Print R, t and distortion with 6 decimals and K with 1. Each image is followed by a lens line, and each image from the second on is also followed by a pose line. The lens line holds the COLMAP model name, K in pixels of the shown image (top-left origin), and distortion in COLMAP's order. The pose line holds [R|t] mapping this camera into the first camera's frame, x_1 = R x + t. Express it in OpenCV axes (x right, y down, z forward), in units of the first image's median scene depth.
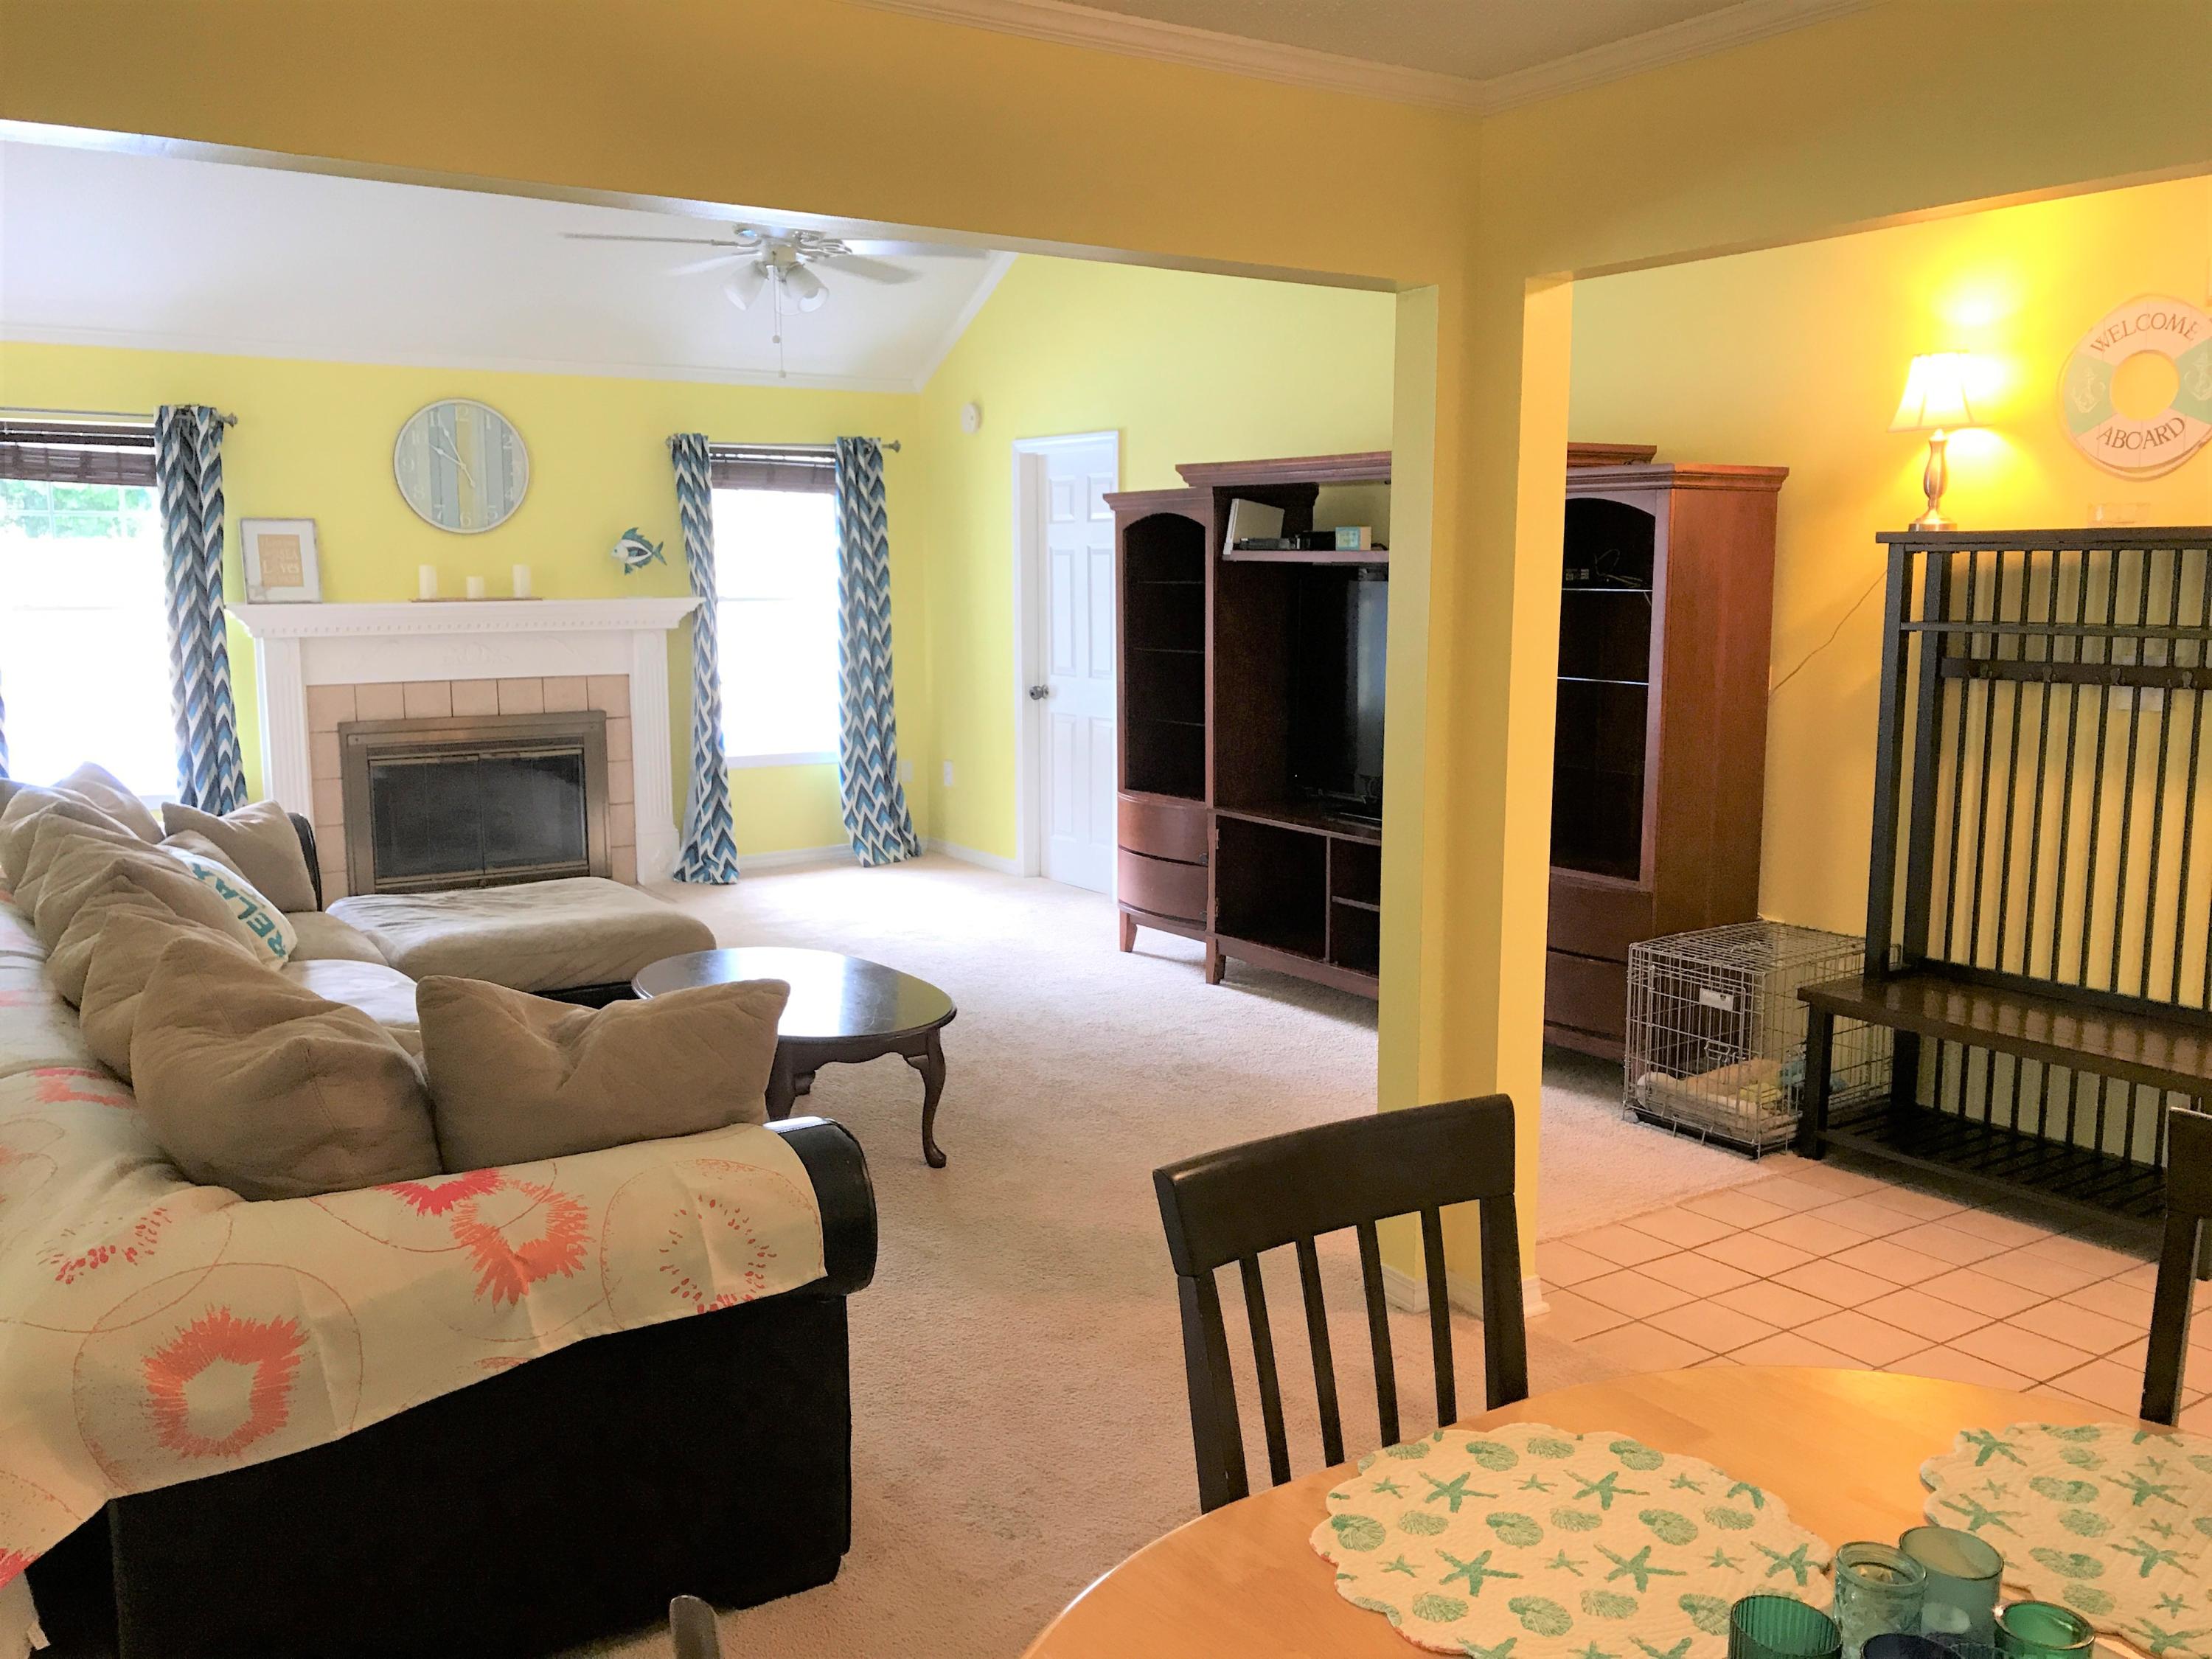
lens RADIAL K [[1789.5, 0, 1117.2], [0, 1789.5, 804.7], [0, 0, 1]] dist [0.066925, -0.203258]
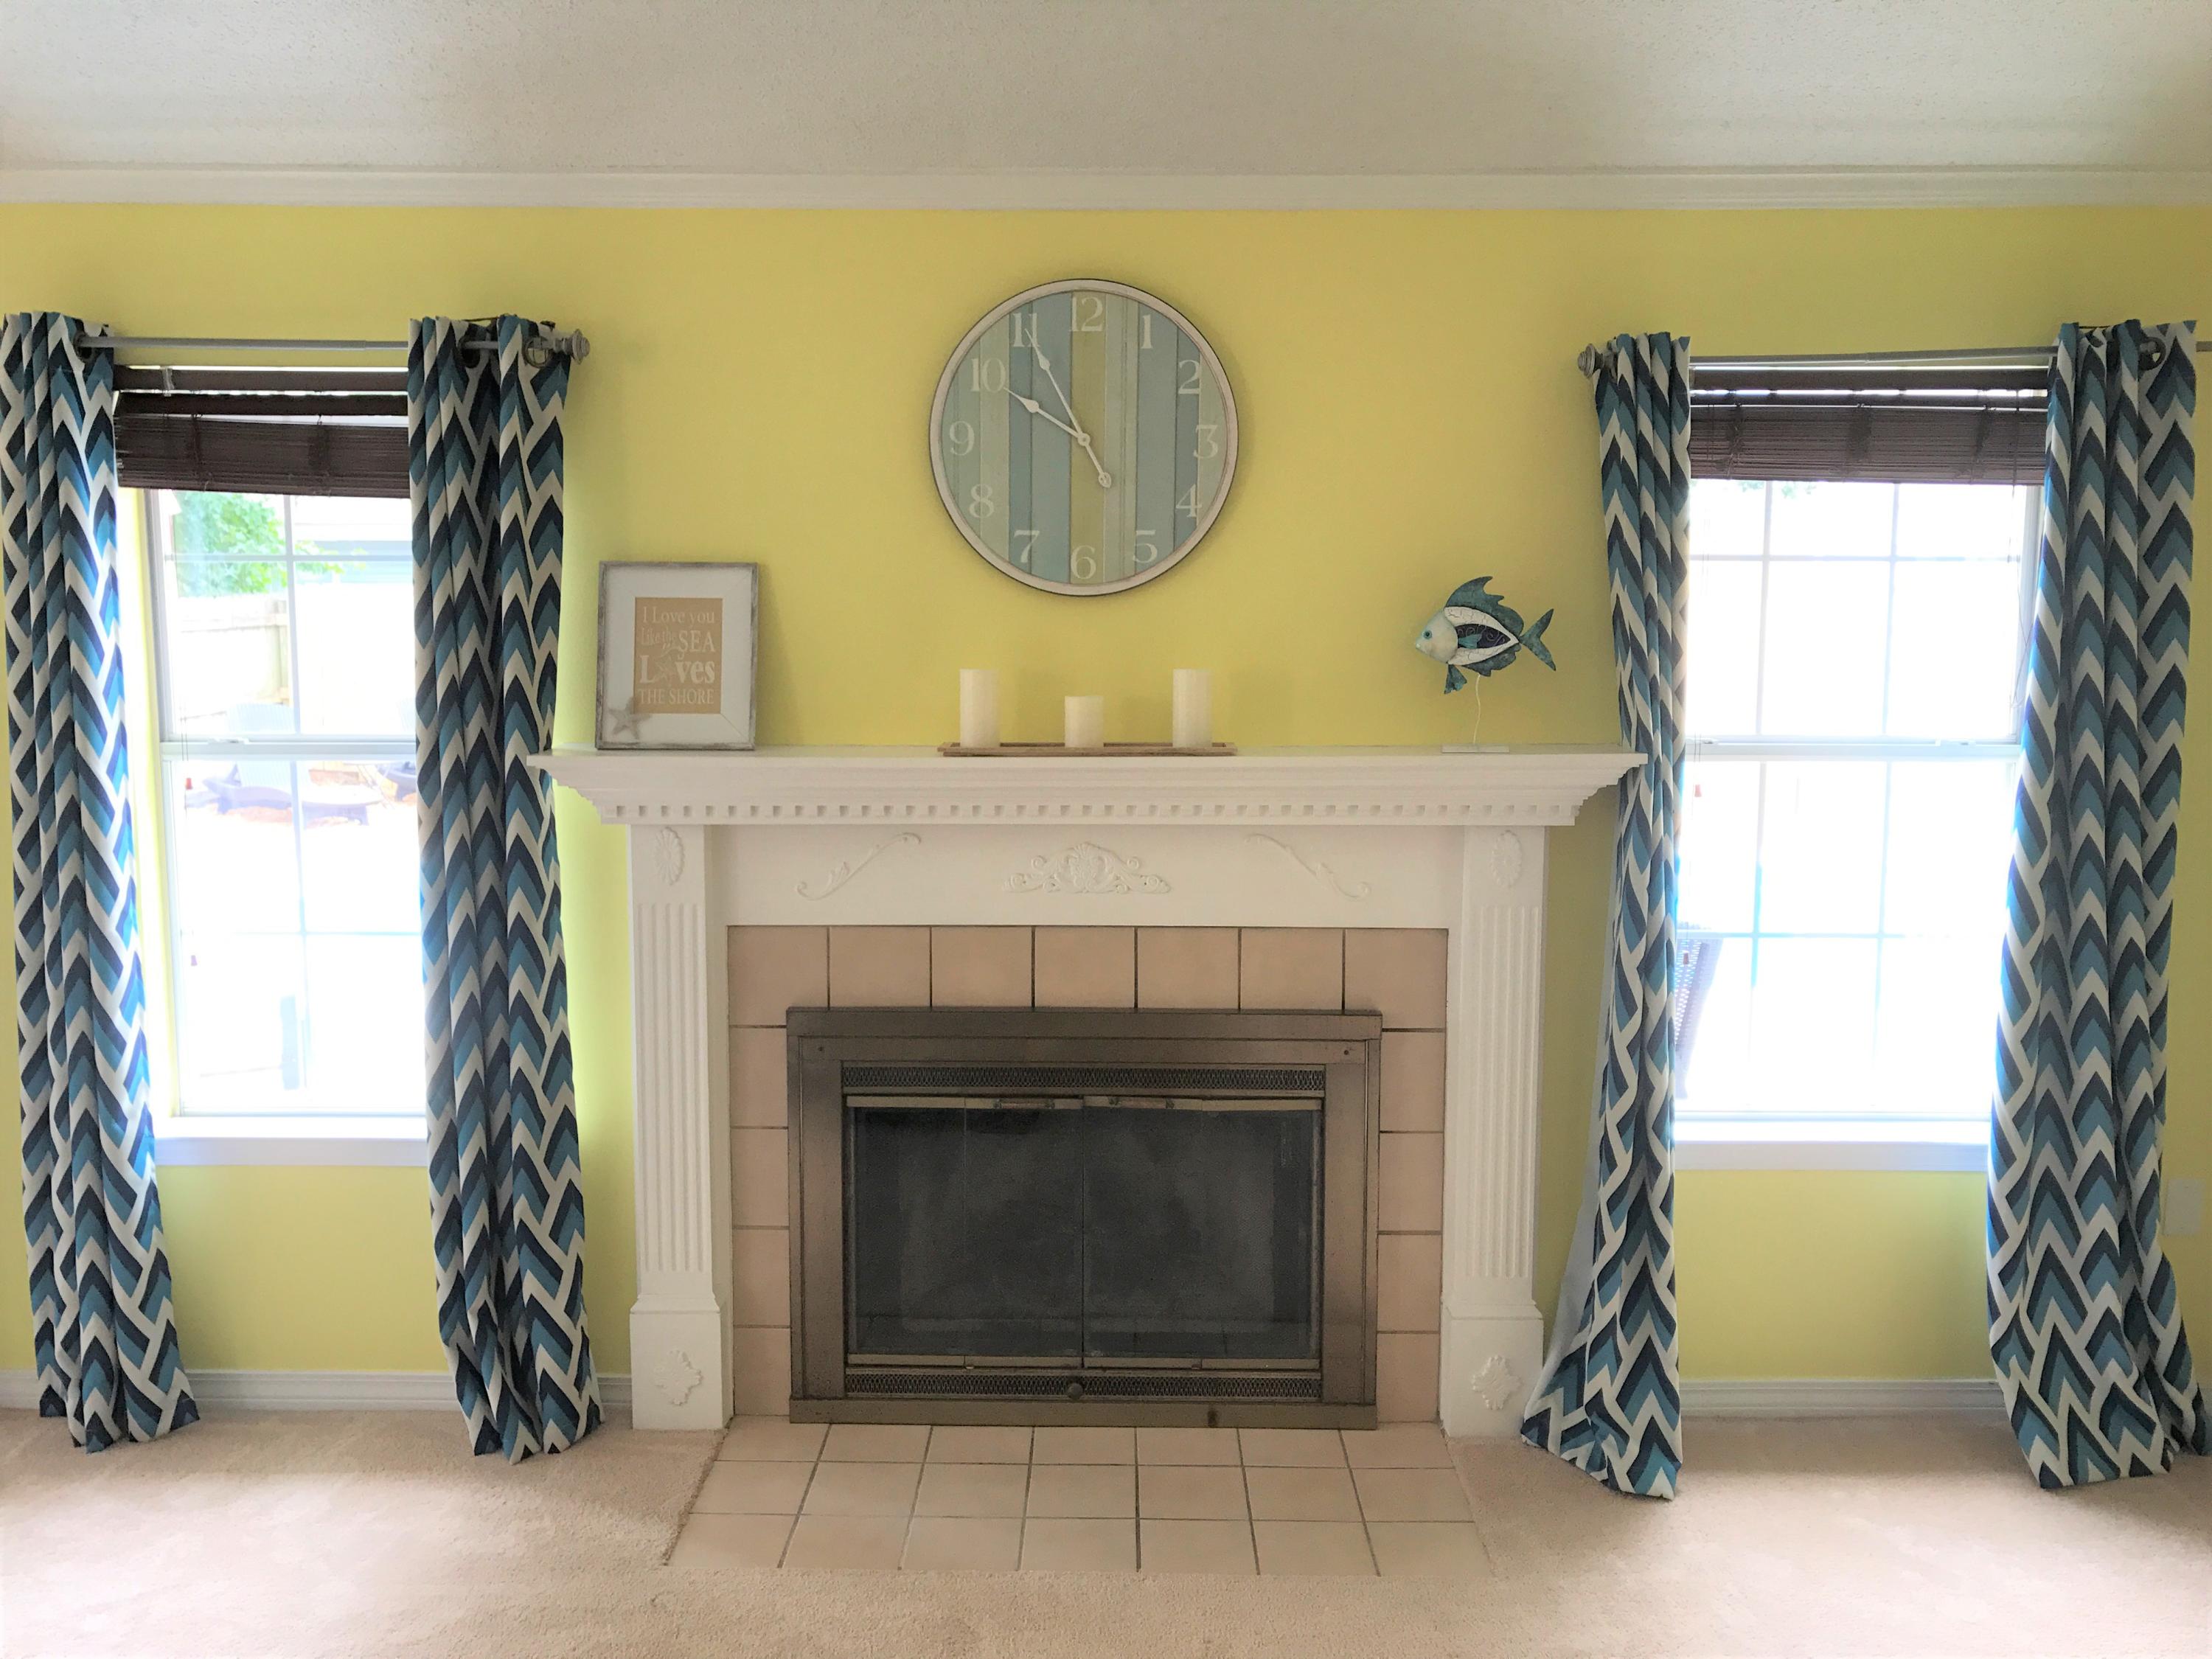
lens RADIAL K [[1823.5, 0, 1076.0], [0, 1823.5, 831.4], [0, 0, 1]] dist [-0.001935, 0.001936]
pose [[0.812125, 0.070113, -0.579256, -0.099986], [-0.079734, 0.996777, 0.008861, -0.092061], [0.578010, 0.038990, 0.815098, 0.607405]]
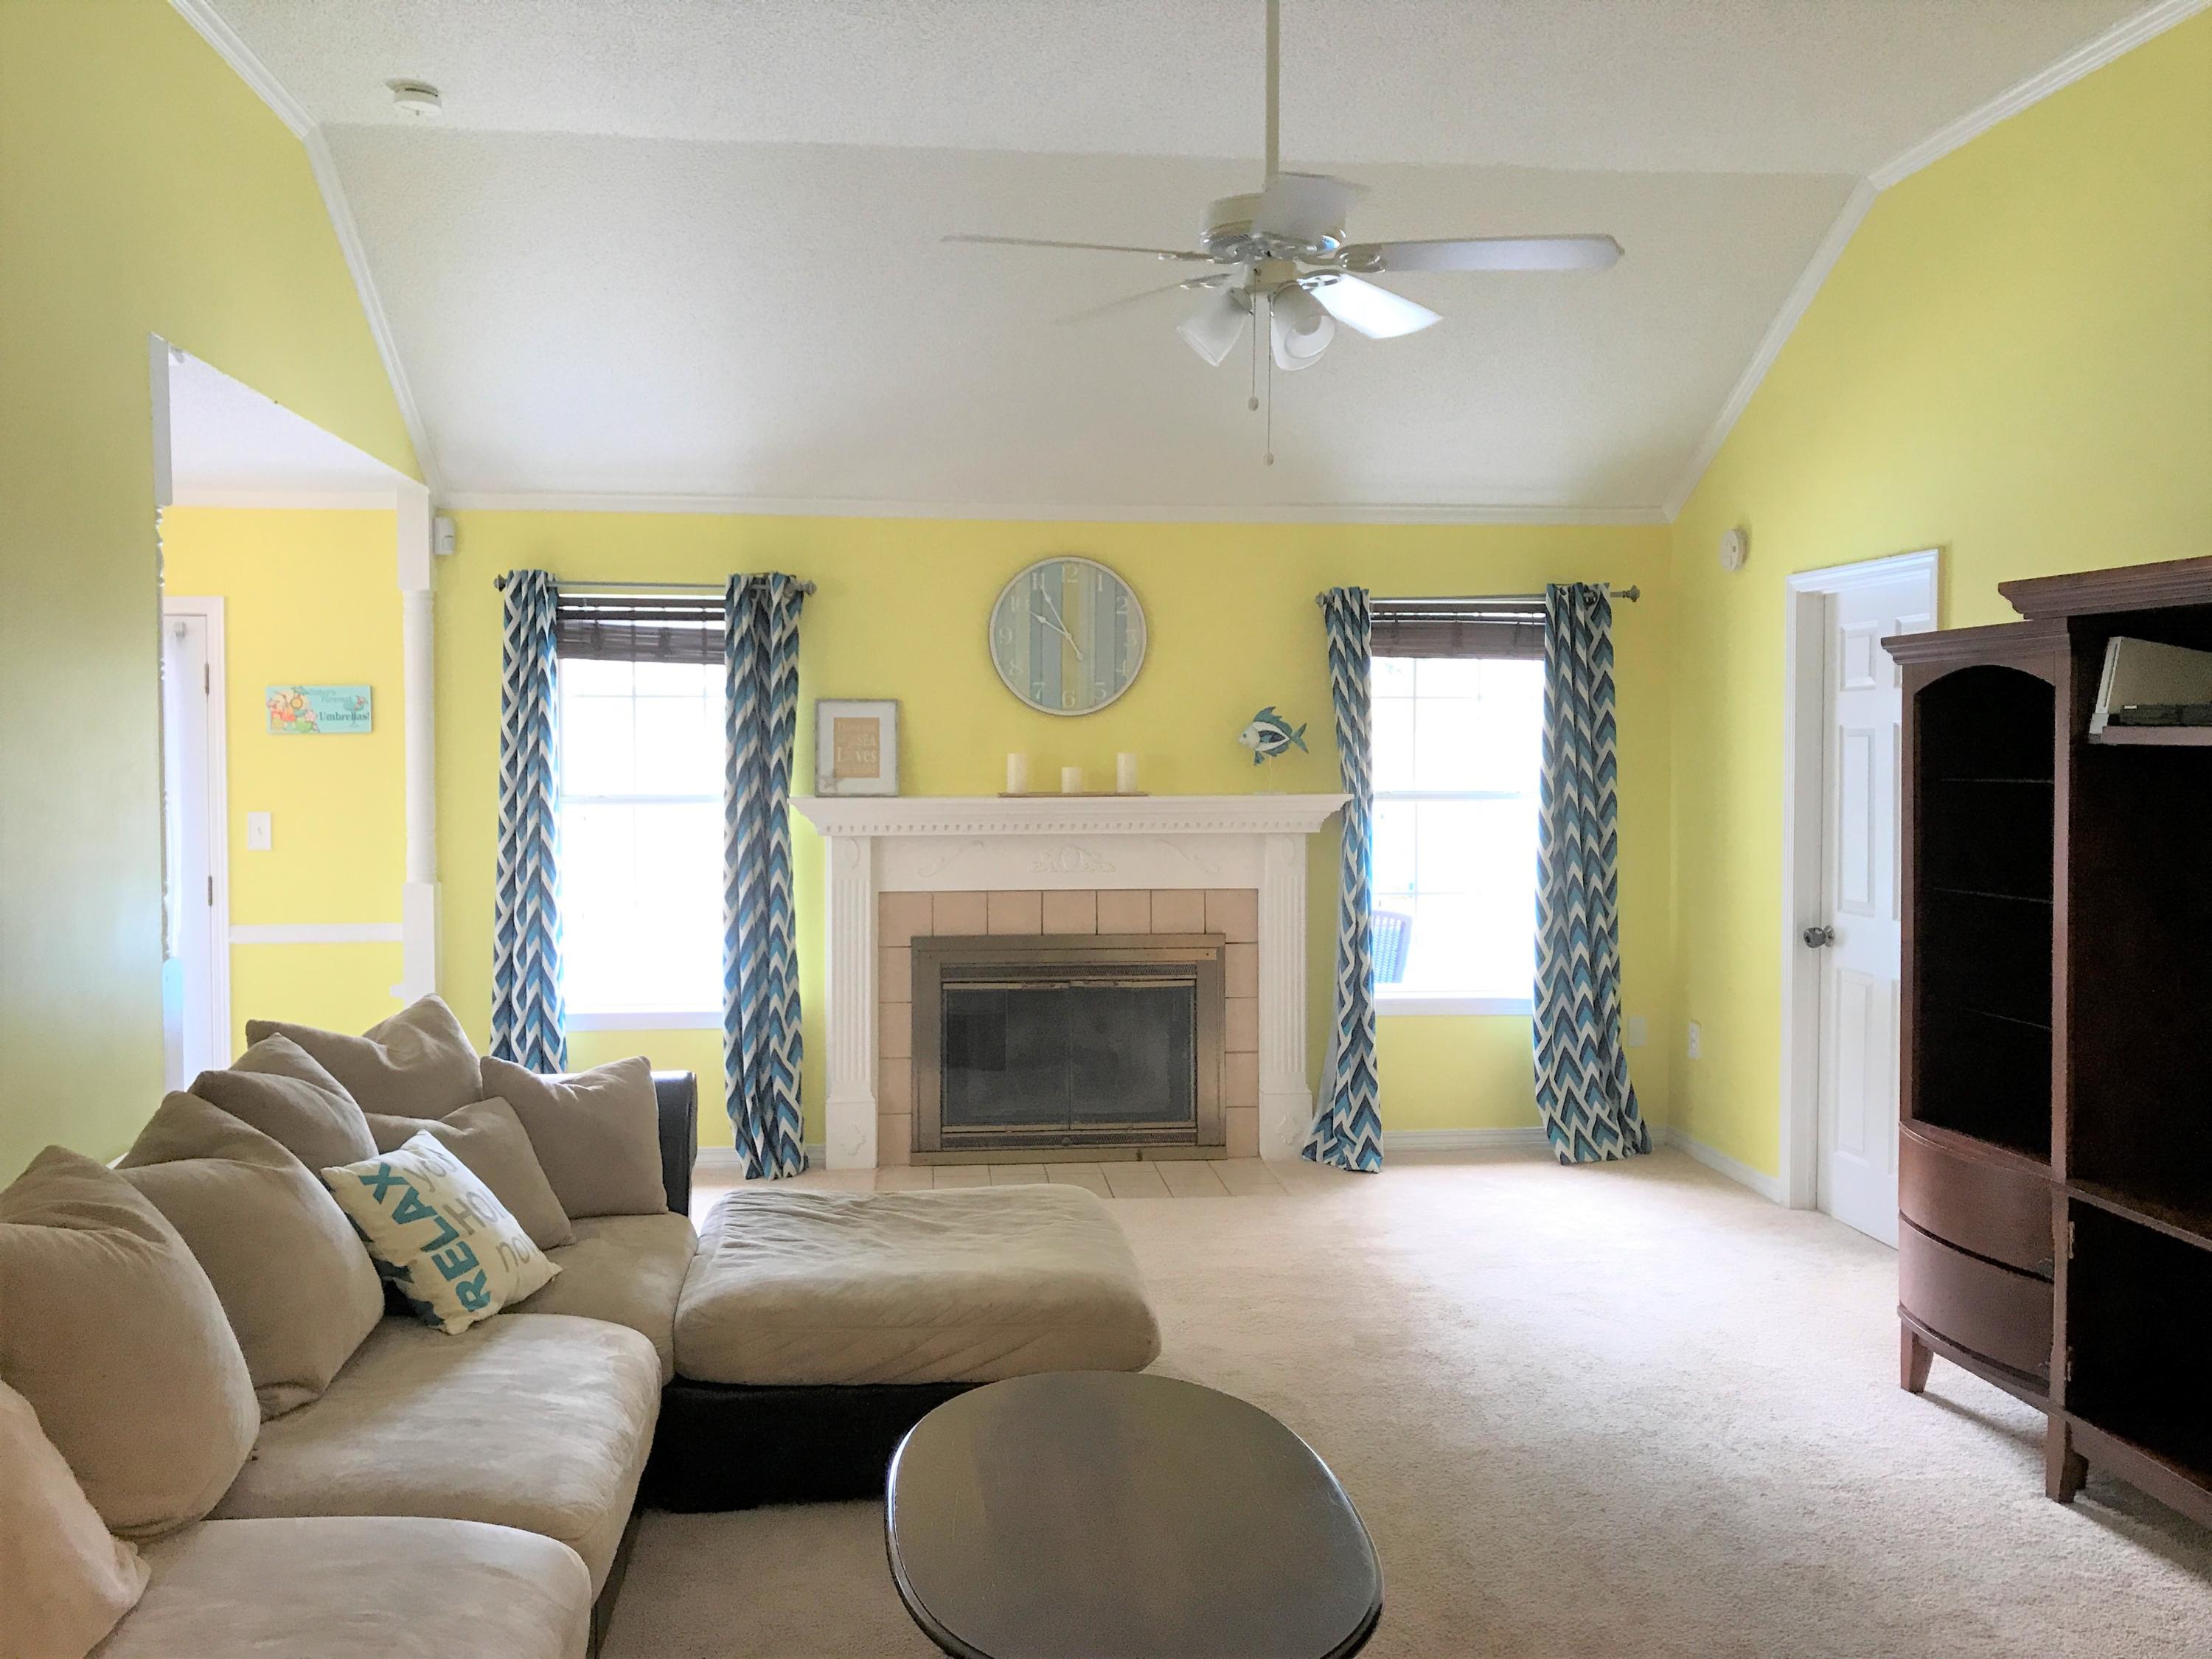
lens RADIAL K [[1802.8, 0, 1065.8], [0, 1802.8, 795.1], [0, 0, 1]] dist [0.004823, -0.005837]
pose [[0.870104, 0.011377, -0.492738, 0.045534], [-0.065113, 0.993624, -0.092037, -0.035290], [0.488549, 0.112166, 0.865297, 0.265840]]
